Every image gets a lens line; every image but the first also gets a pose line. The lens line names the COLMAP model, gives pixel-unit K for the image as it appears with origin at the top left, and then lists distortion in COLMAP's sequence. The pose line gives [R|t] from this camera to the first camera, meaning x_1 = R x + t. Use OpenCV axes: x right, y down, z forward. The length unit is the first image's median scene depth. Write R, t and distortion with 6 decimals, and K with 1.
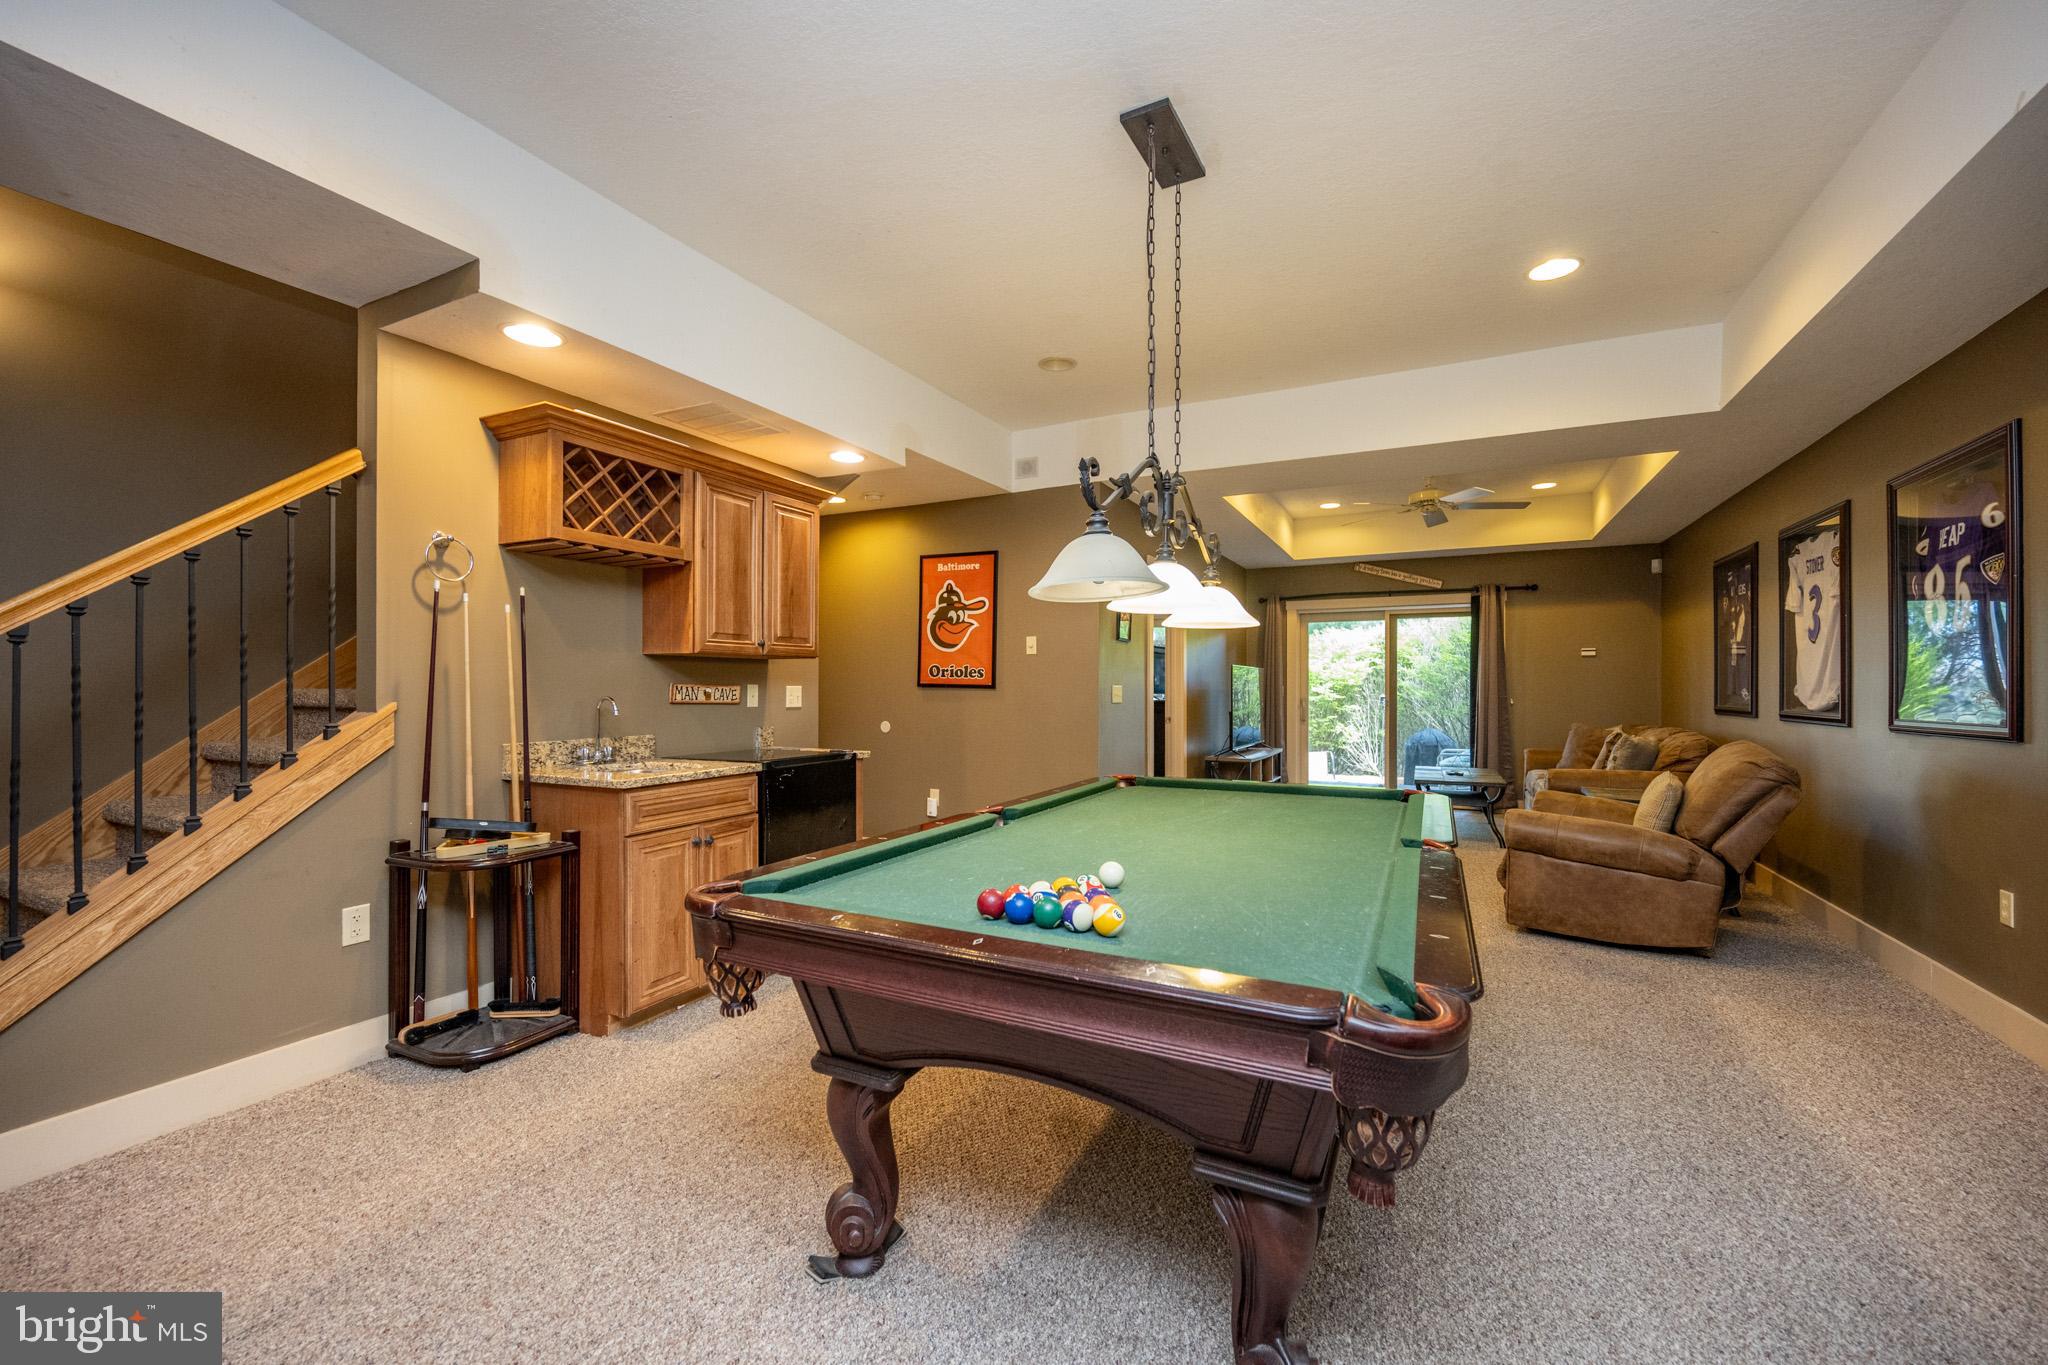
lens RADIAL K [[802.6, 0, 1024.0], [0, 802.6, 682.5], [0, 0, 1]] dist [-0.001676, -0.000113]
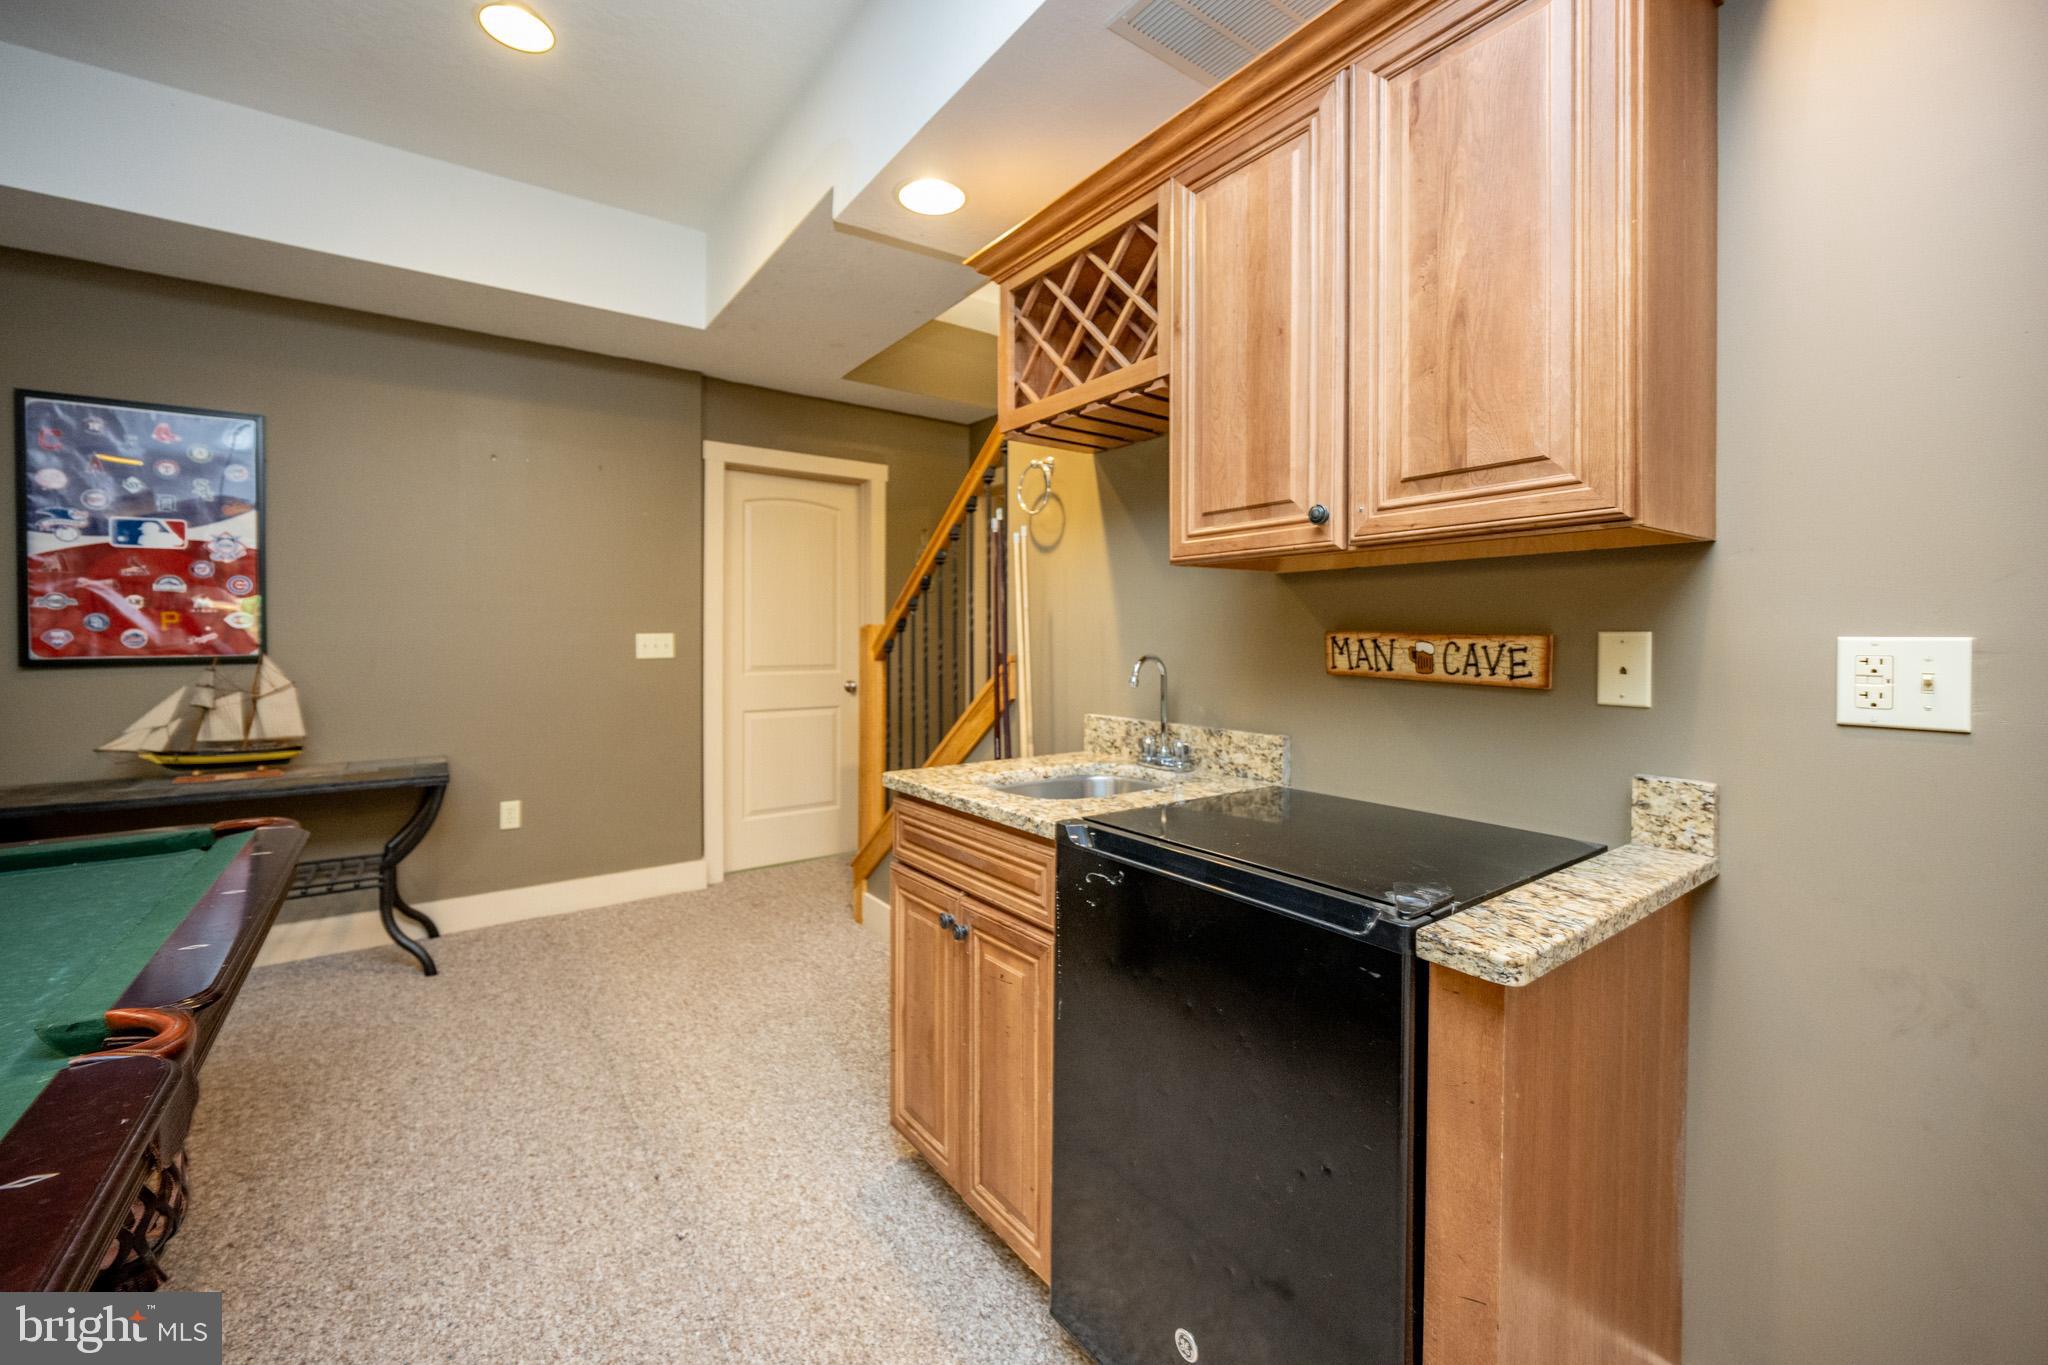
lens RADIAL K [[810.0, 0, 1063.3], [0, 810.0, 640.0], [0, 0, 1]] dist [-0.002057, -0.000189]
pose [[-0.465651, -0.003590, -0.884961, 0.038365], [-0.002725, 0.999993, -0.002623, 0.008096], [0.884964, 0.001191, -0.465657, 1.140015]]
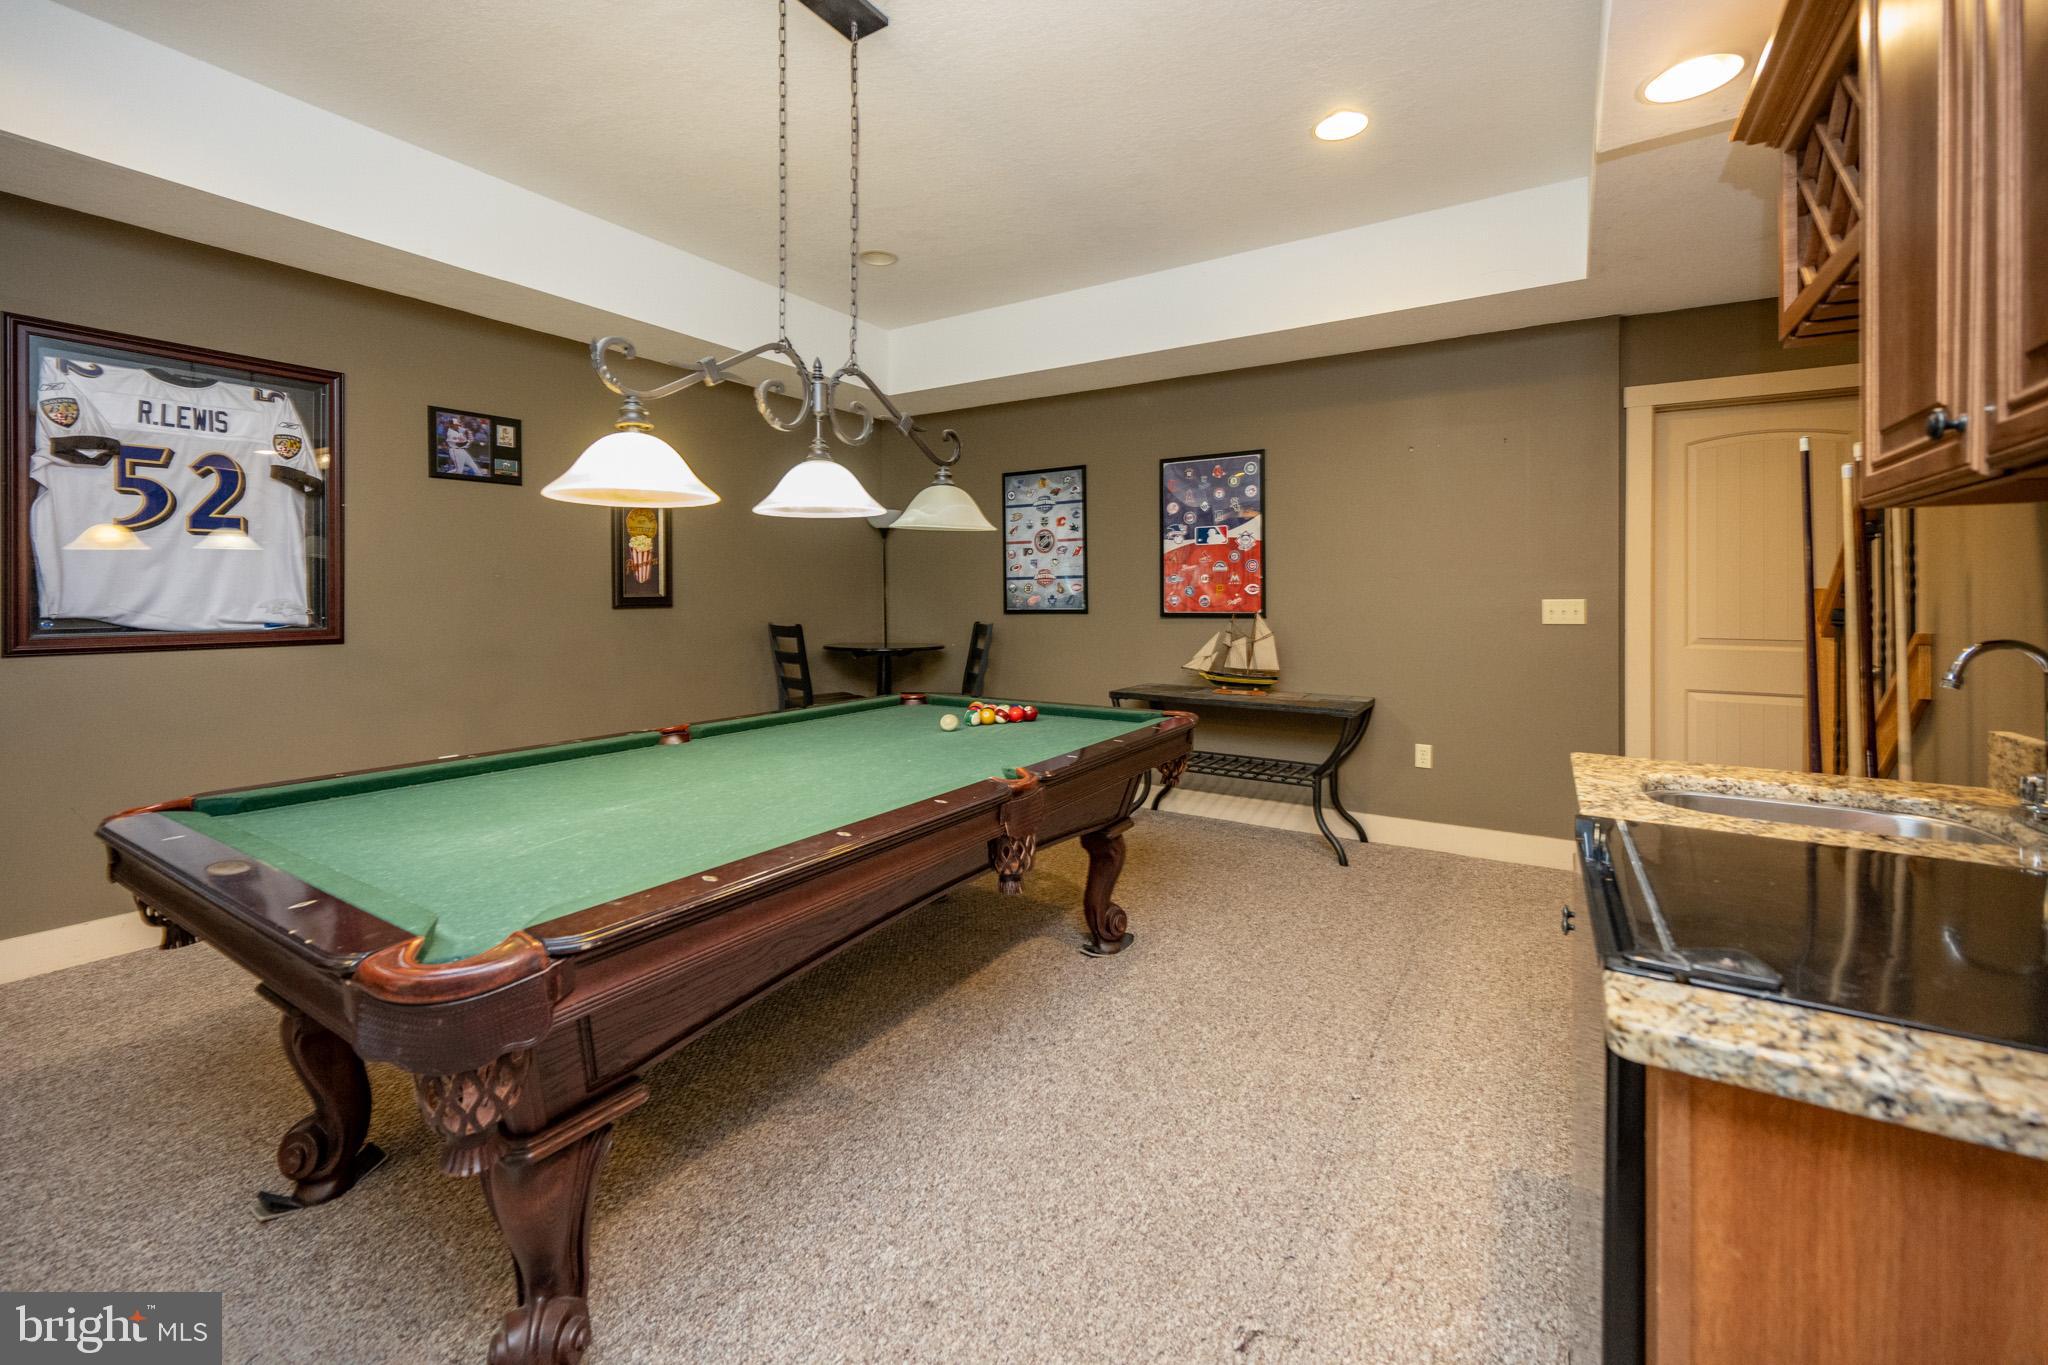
lens RADIAL K [[818.8, 0, 1021.3], [0, 818.8, 596.9], [0, 0, 1]] dist [-0.001436, -0.000076]
pose [[-0.995940, -0.012012, 0.089217, -0.093056], [-0.012073, 0.999927, -0.000145, 0.002935], [-0.089209, -0.001222, -0.996012, 1.329971]]
